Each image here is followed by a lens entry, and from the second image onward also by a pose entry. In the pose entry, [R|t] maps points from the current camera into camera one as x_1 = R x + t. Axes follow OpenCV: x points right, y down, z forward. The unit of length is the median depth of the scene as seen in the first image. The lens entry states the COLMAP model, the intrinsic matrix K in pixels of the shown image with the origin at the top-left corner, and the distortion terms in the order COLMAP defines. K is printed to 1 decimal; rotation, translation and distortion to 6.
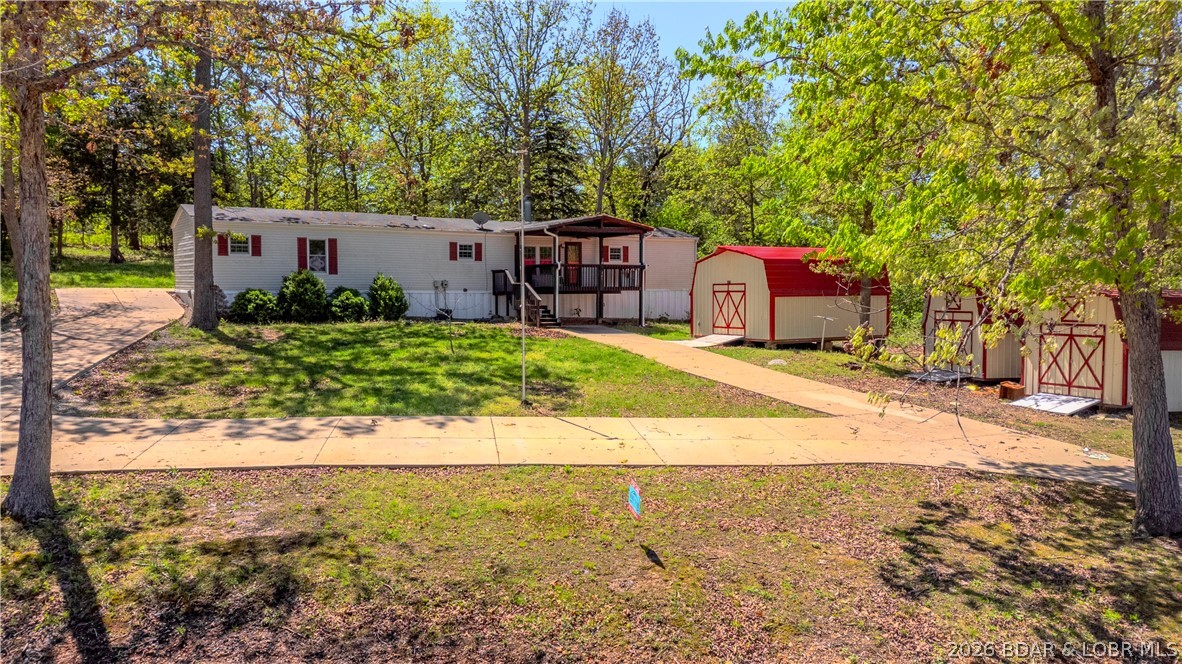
lens RADIAL K [[847.3, 0, 591.0], [0, 847.3, 332.0], [0, 0, 1]] dist [0.002671, 0.002304]
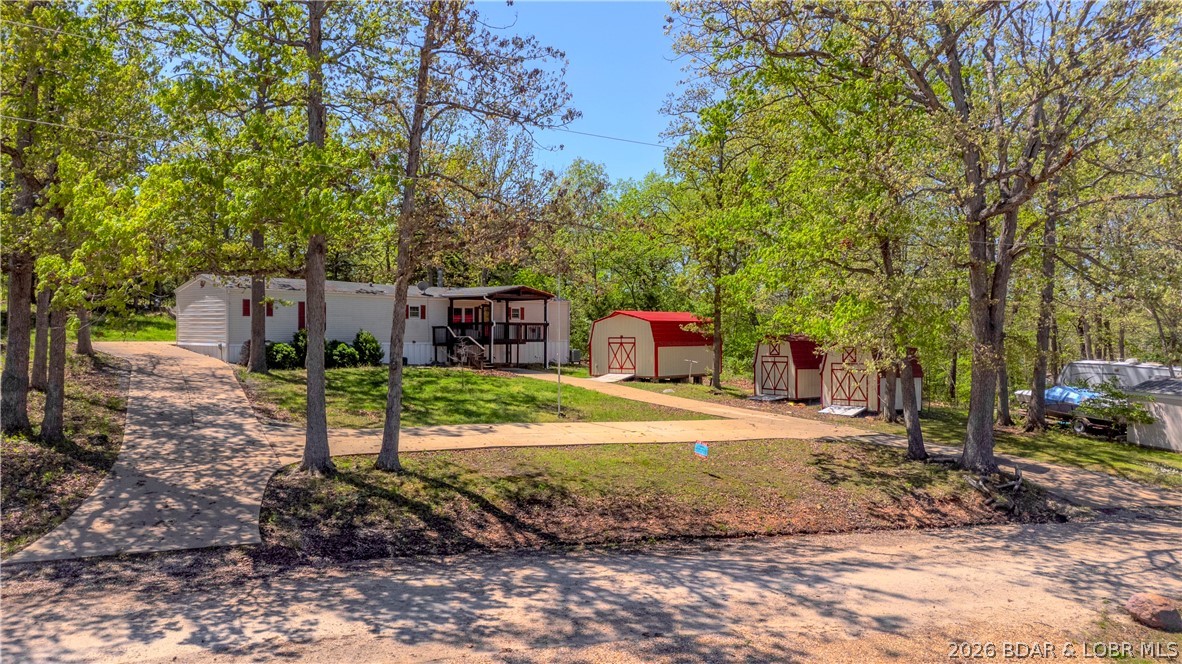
lens RADIAL K [[840.9, 0, 591.0], [0, 840.9, 332.0], [0, 0, 1]] dist [0.089766, 0.000035]
pose [[0.957200, 0.001481, 0.289422, -0.294194], [0.014488, 0.998488, -0.053027, 0.007680], [-0.289063, 0.054951, 0.955732, -0.332016]]
